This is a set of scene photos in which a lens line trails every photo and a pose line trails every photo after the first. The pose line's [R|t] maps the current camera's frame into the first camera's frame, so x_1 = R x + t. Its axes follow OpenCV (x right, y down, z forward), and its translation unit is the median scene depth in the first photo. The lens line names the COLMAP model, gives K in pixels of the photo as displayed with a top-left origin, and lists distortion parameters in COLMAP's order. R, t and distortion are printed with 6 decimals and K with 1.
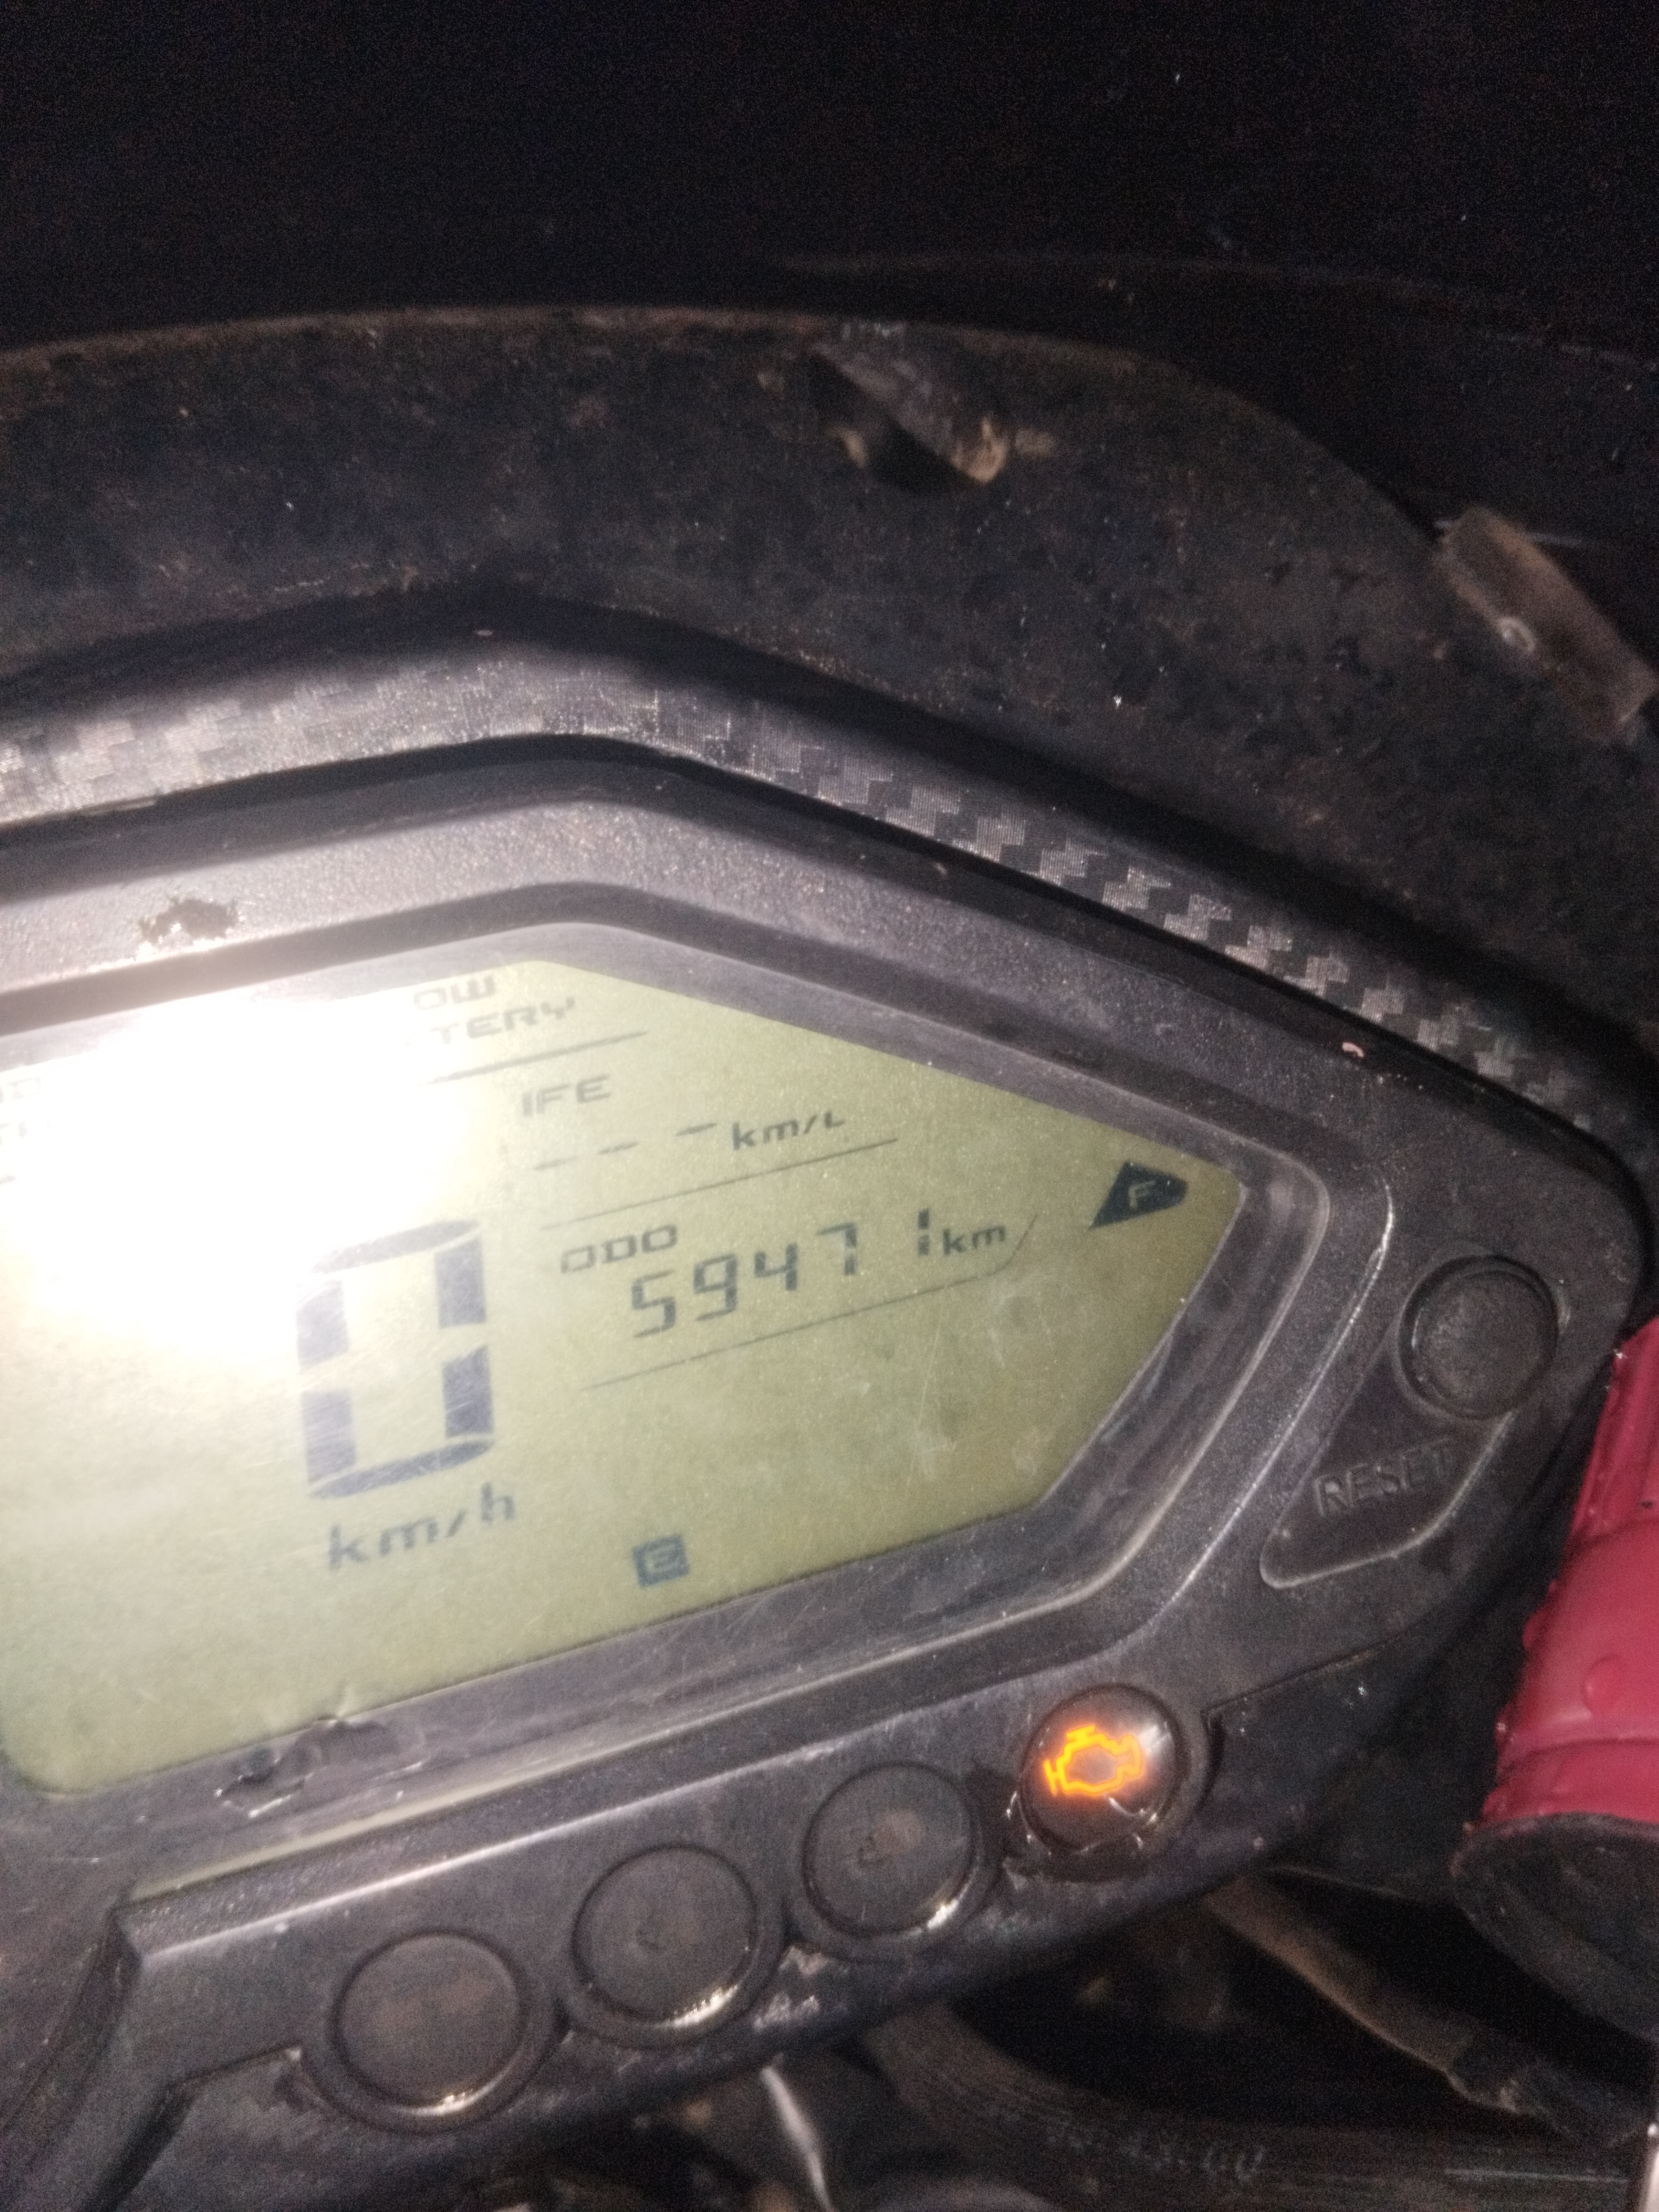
lens RADIAL K [[1953.2, 0, 834.0], [0, 1953.2, 1097.0], [0, 0, 1]] dist [0.044315, -0.159987]
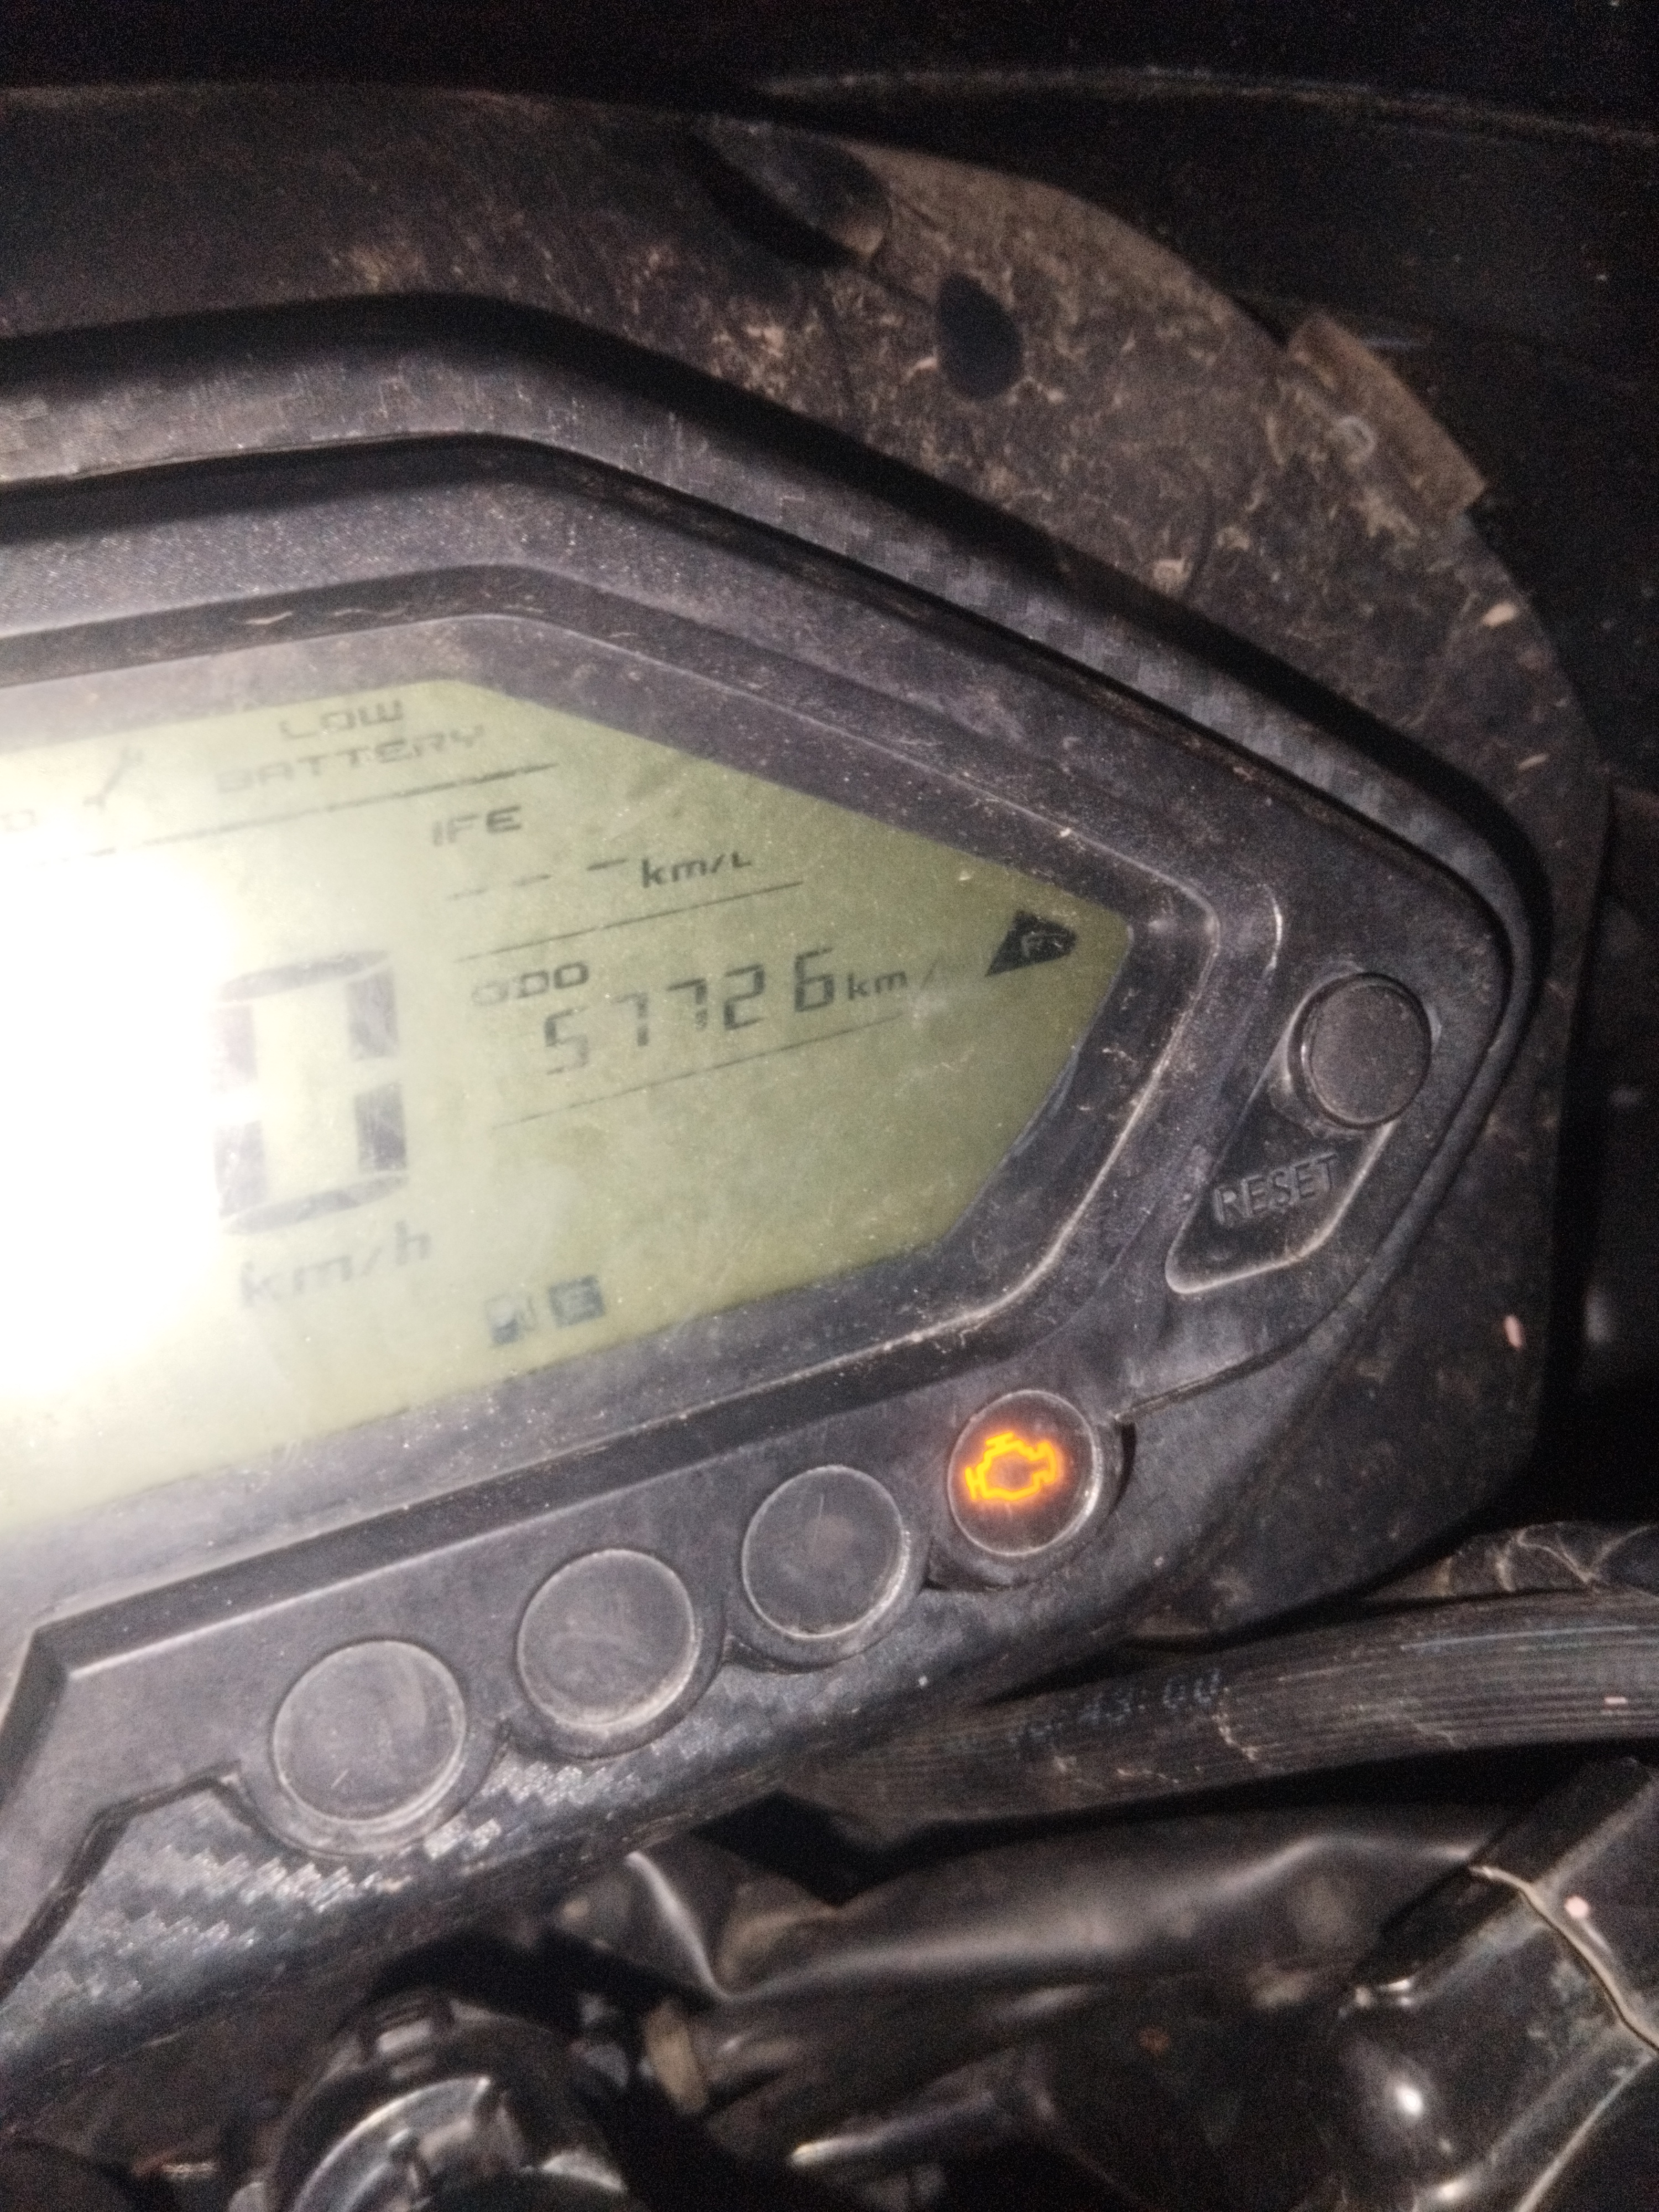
lens RADIAL K [[1925.0, 0, 832.1], [0, 1925.0, 1111.9], [0, 0, 1]] dist [0.043906, -0.152035]
pose [[0.991901, -0.018978, 0.125589, -0.083637], [0.019322, 0.999812, -0.001523, 0.149431], [-0.125537, 0.003938, 0.992081, 0.005383]]
